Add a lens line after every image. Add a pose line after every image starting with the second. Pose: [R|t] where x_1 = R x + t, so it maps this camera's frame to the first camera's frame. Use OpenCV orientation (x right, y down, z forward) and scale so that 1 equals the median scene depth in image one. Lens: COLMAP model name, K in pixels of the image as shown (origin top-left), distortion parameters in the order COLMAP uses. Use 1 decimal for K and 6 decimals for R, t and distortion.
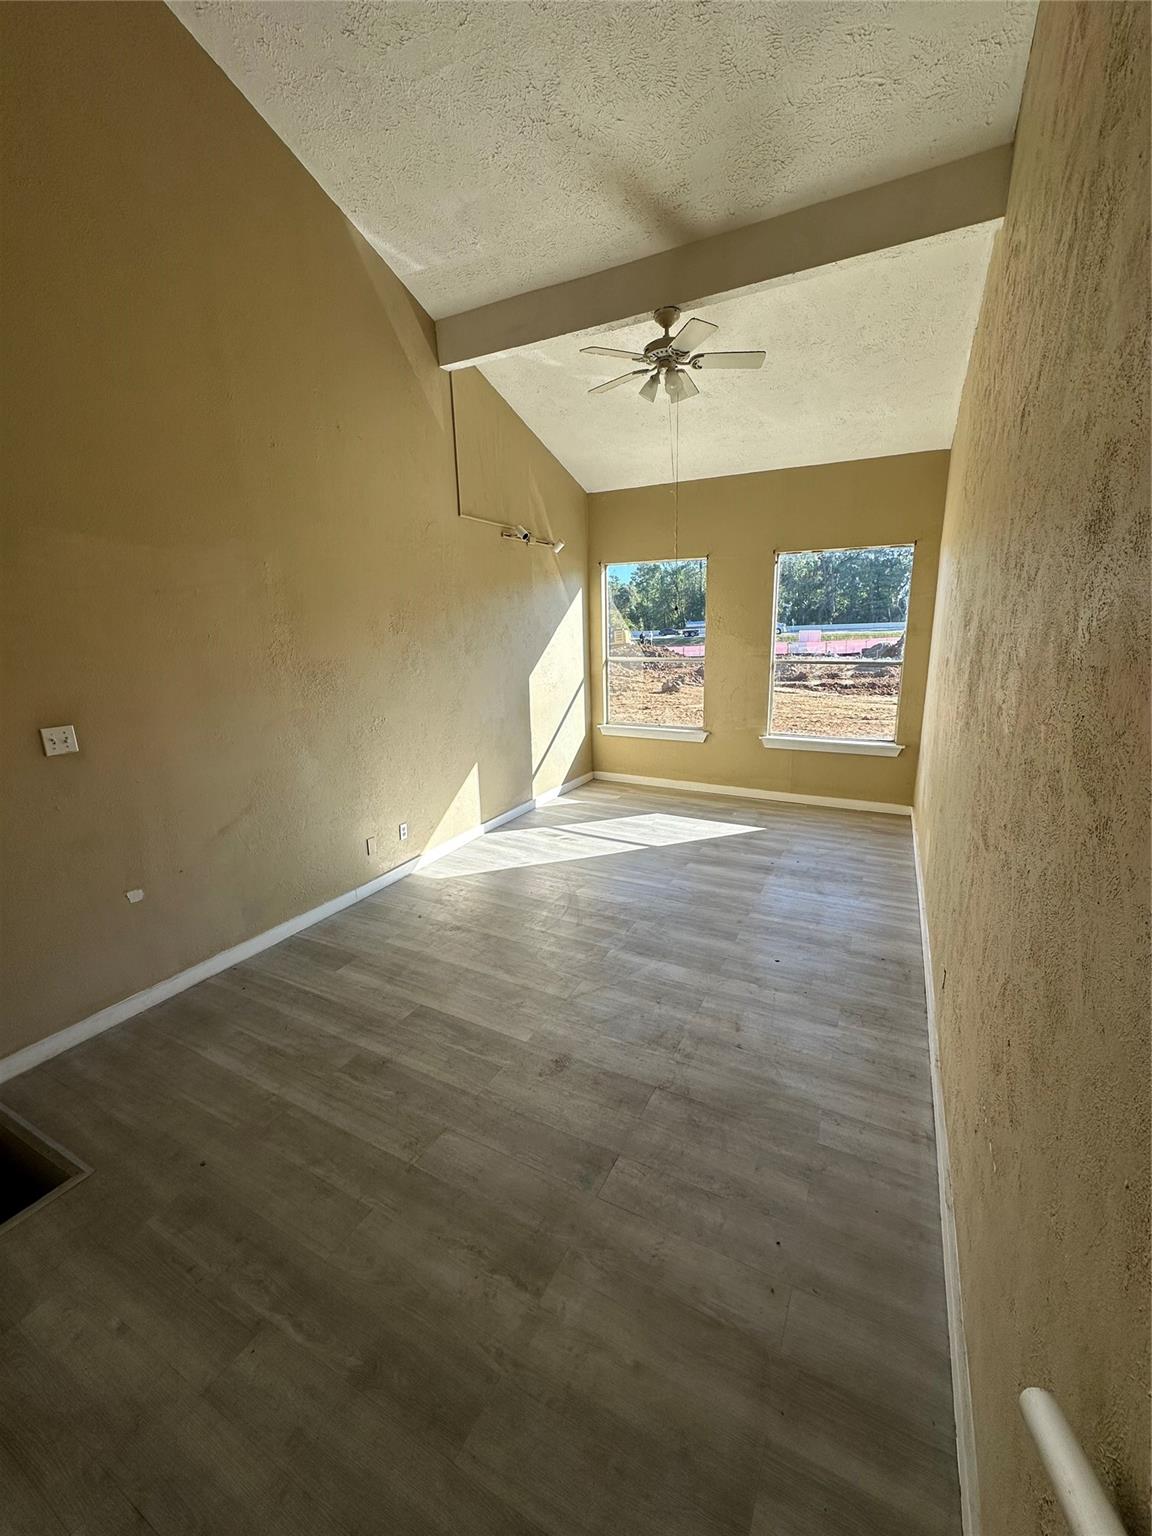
lens RADIAL K [[615.6, 0, 573.9], [0, 615.6, 769.0], [0, 0, 1]] dist [0.003633, -0.000050]
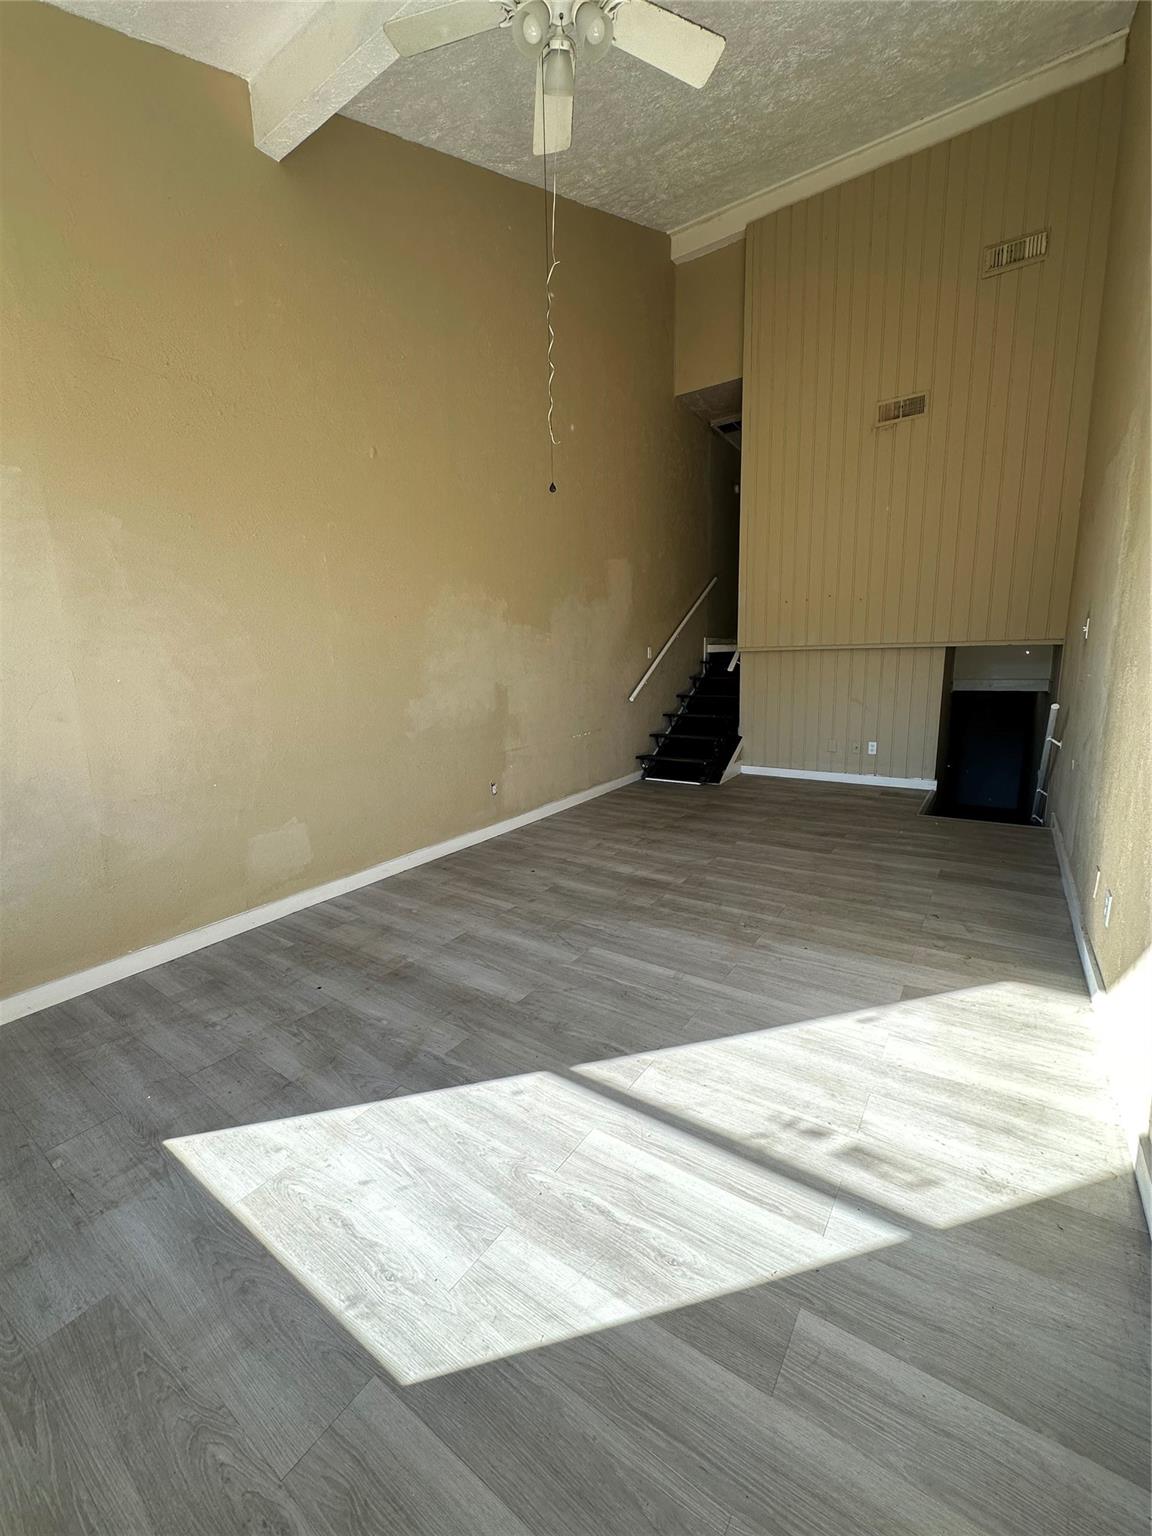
lens RADIAL K [[615.6, 0, 578.0], [0, 615.6, 768.3], [0, 0, 1]] dist [0.003633, -0.000050]
pose [[-0.991451, 0.026109, 0.127843, 0.075626], [0.074923, 0.916069, 0.393959, -0.234291], [-0.106827, 0.400169, -0.910194, 1.503706]]
